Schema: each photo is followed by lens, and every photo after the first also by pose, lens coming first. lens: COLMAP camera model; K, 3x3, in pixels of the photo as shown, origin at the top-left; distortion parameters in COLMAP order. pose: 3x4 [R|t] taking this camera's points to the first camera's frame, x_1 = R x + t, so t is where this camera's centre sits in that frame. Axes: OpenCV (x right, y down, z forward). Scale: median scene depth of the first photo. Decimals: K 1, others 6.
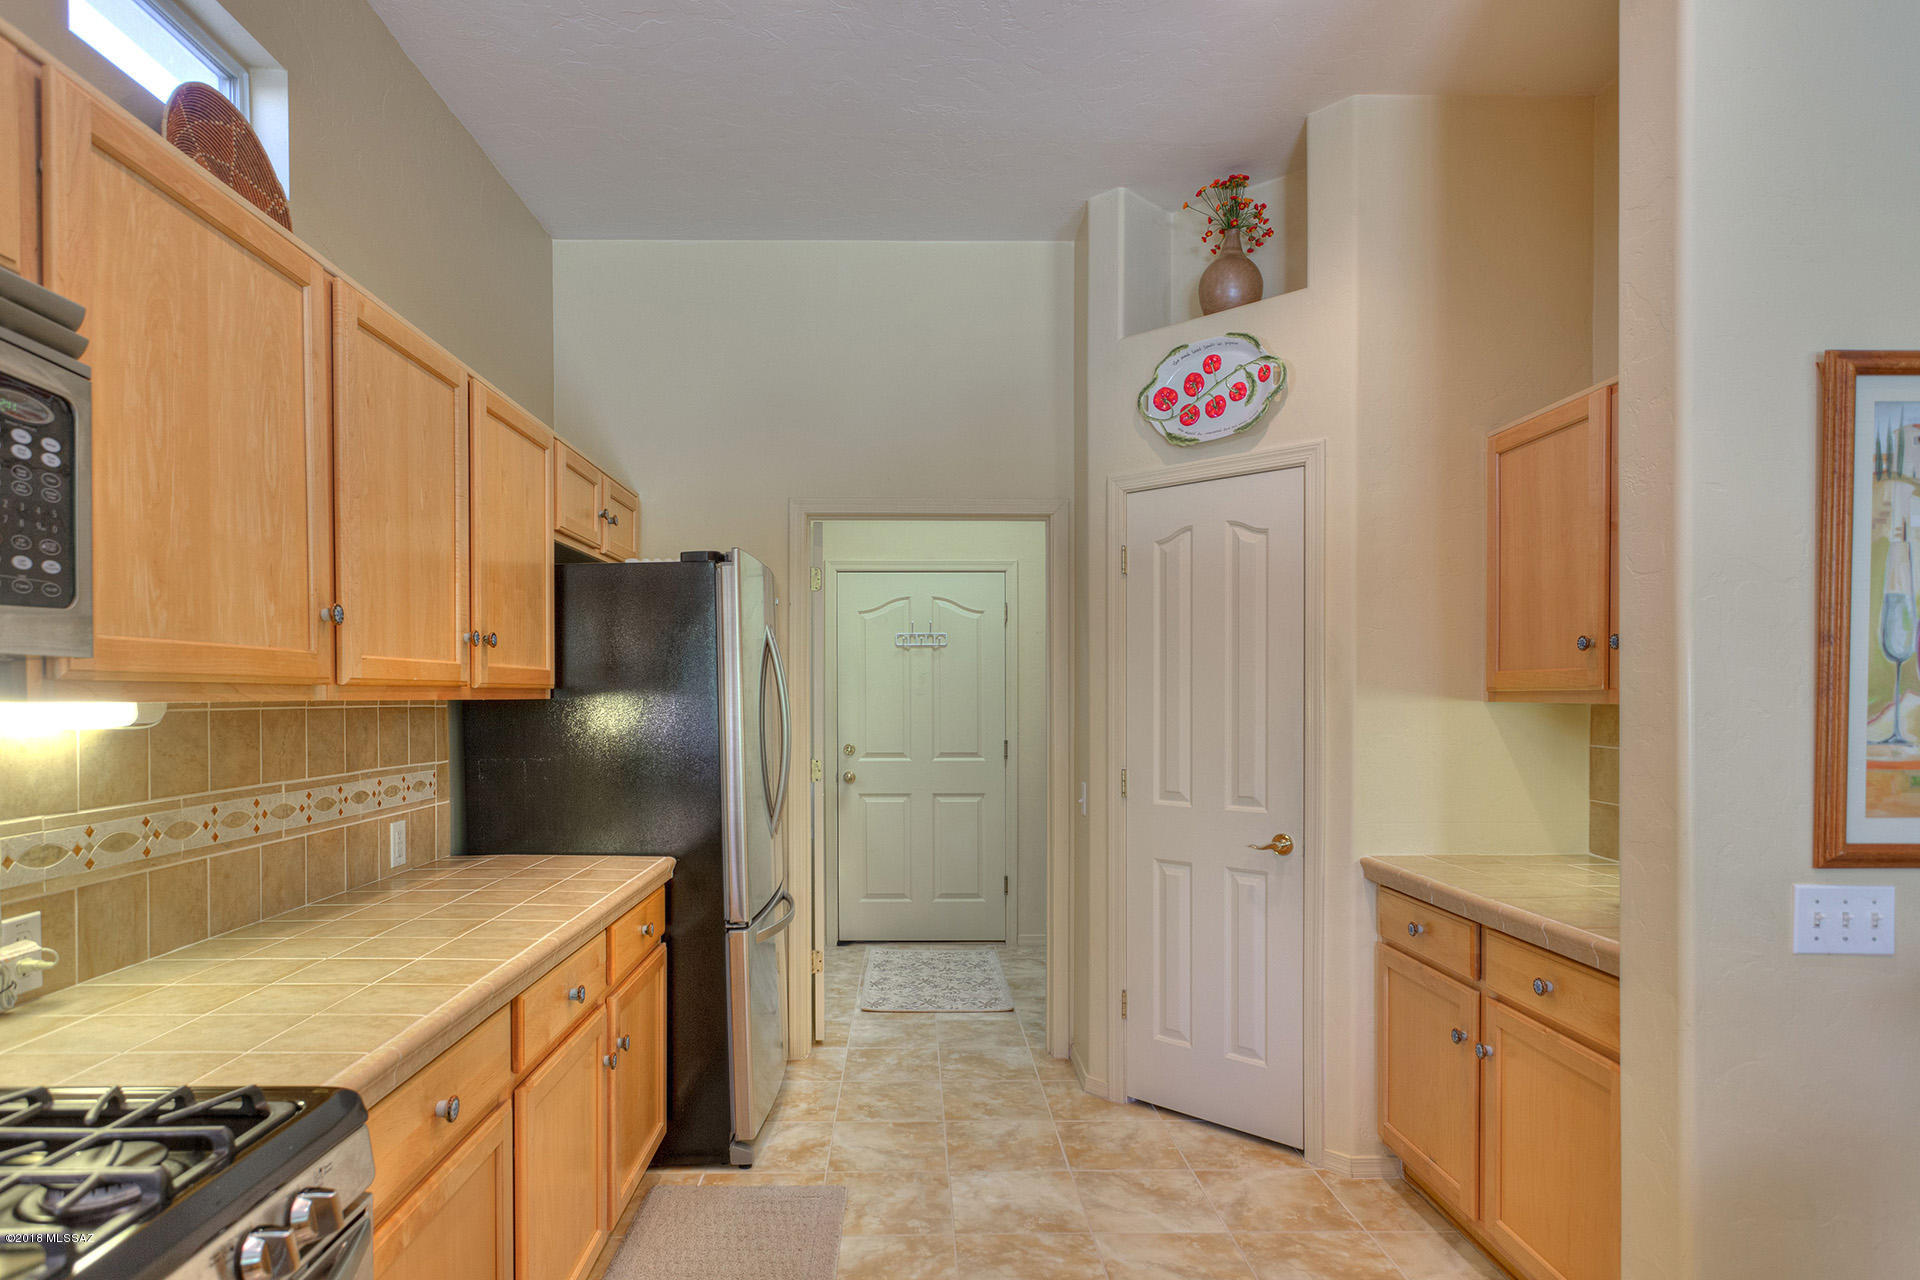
lens RADIAL K [[1040.2, 0, 949.5], [0, 1040.2, 709.4], [0, 0, 1]] dist [0.000587, 0.001127]
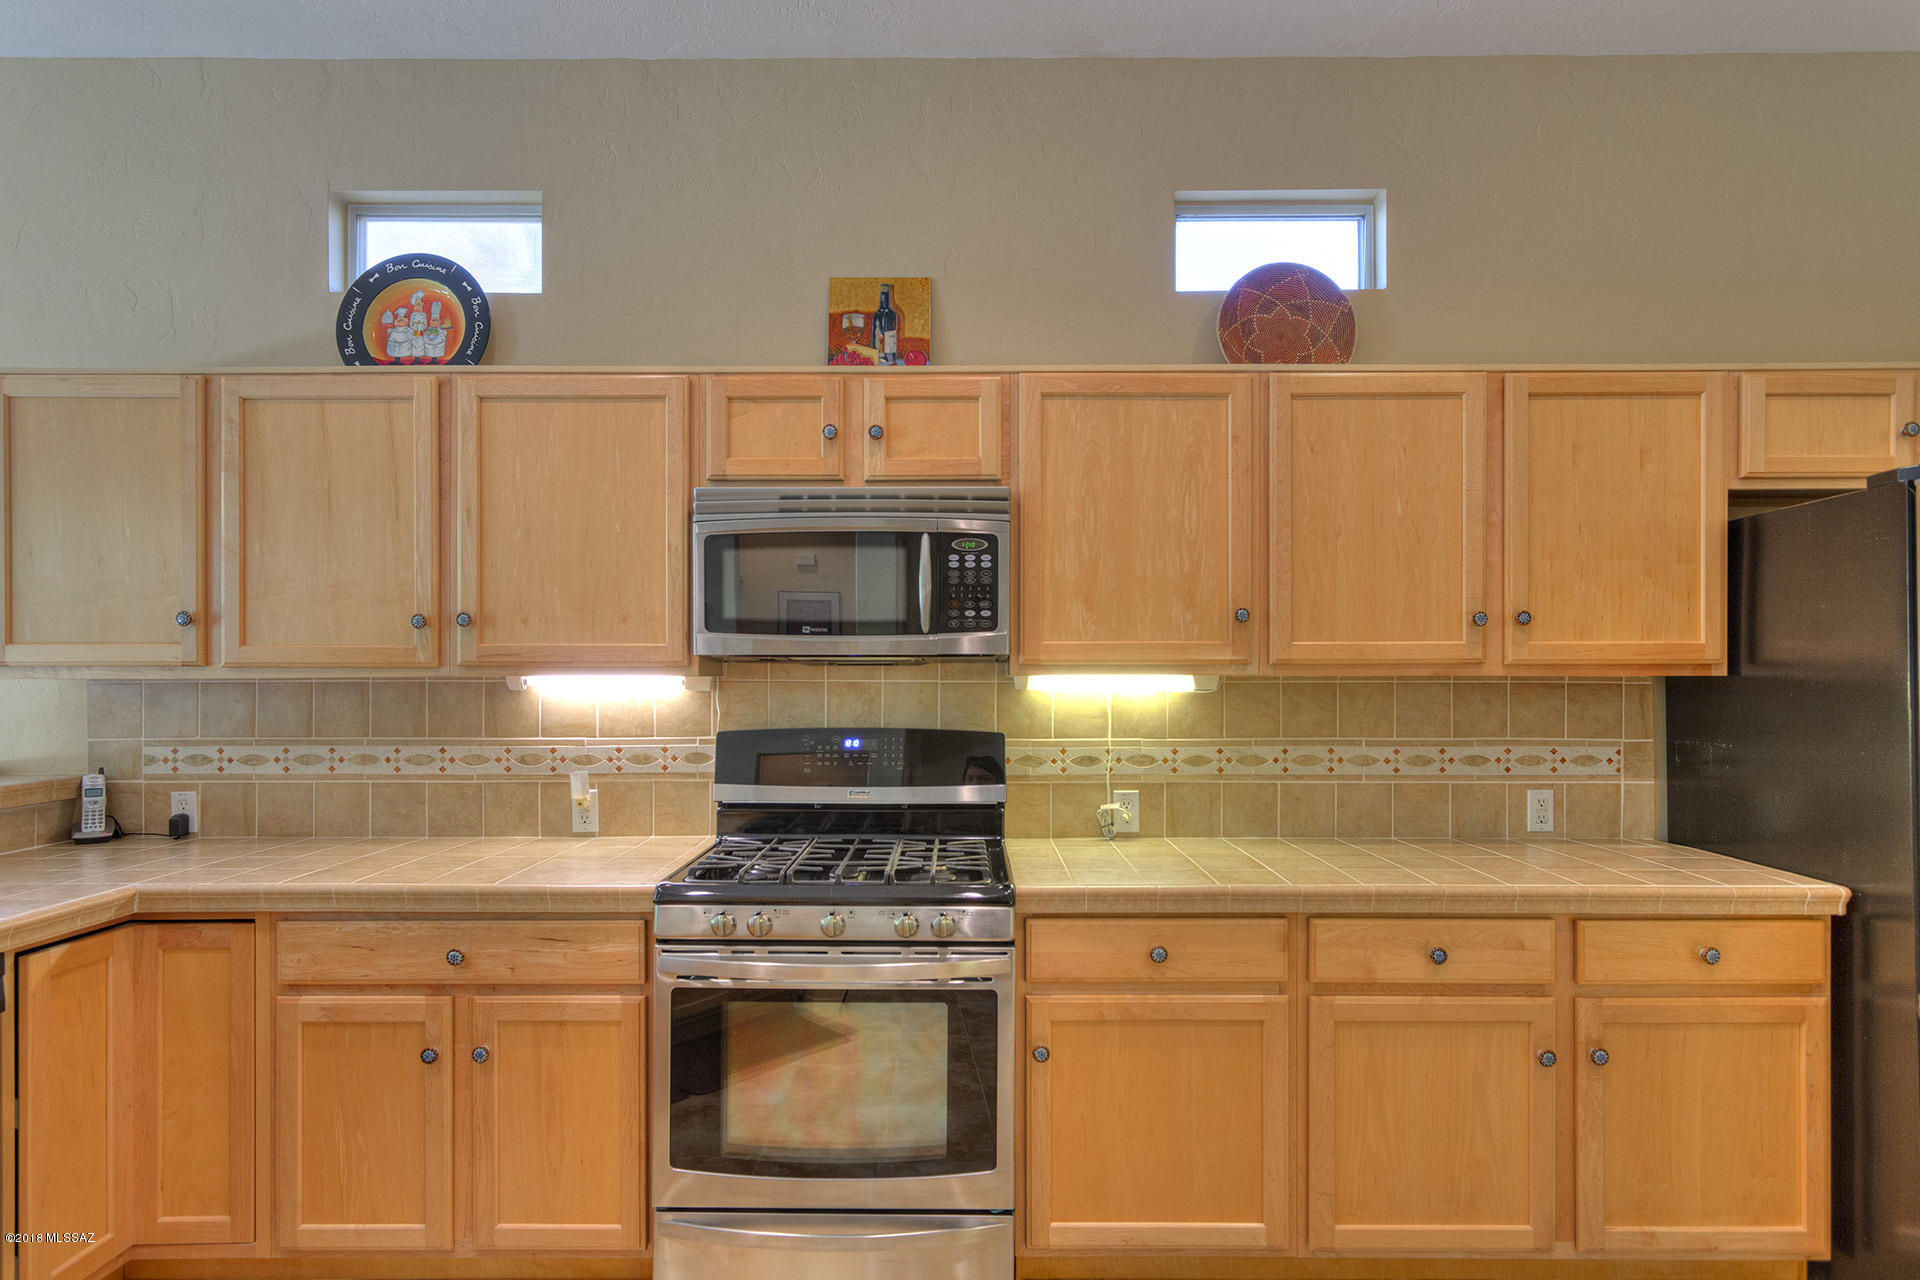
lens RADIAL K [[1044.1, 0, 939.2], [0, 1044.1, 674.9], [0, 0, 1]] dist [0.002882, 0.001413]
pose [[-0.037552, -0.001020, -0.999294, 0.864643], [-0.012619, 0.999920, -0.000546, -0.003027], [0.999215, 0.012590, -0.037562, 0.638637]]
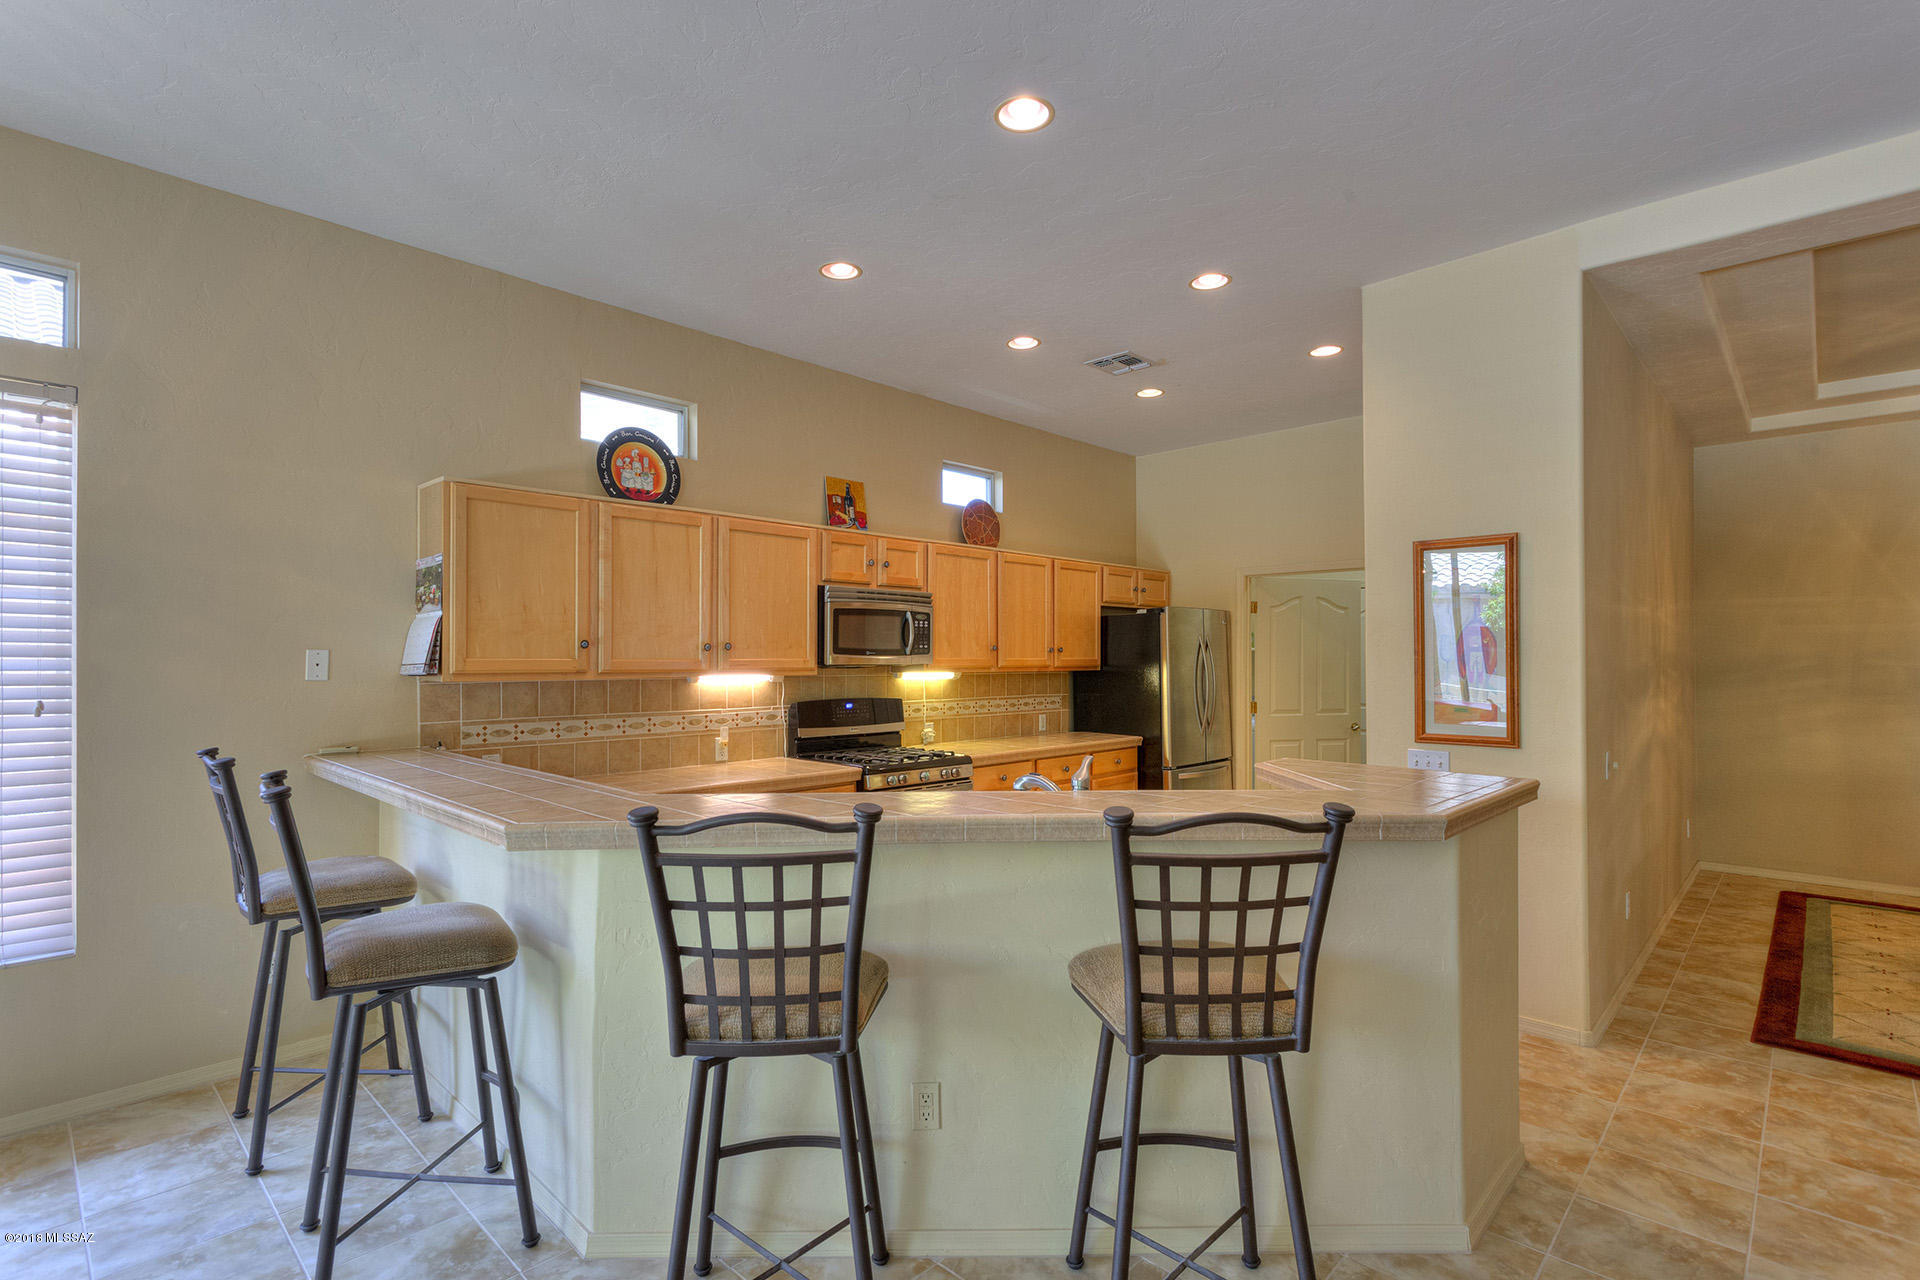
lens RADIAL K [[917.8, 0, 957.9], [0, 917.8, 646.4], [0, 0, 1]] dist [-0.001766, 0.000069]
pose [[0.704930, -0.010912, -0.709193, 1.585771], [-0.008390, 0.999683, -0.023721, -0.020063], [0.709227, 0.022672, 0.704615, -1.340097]]
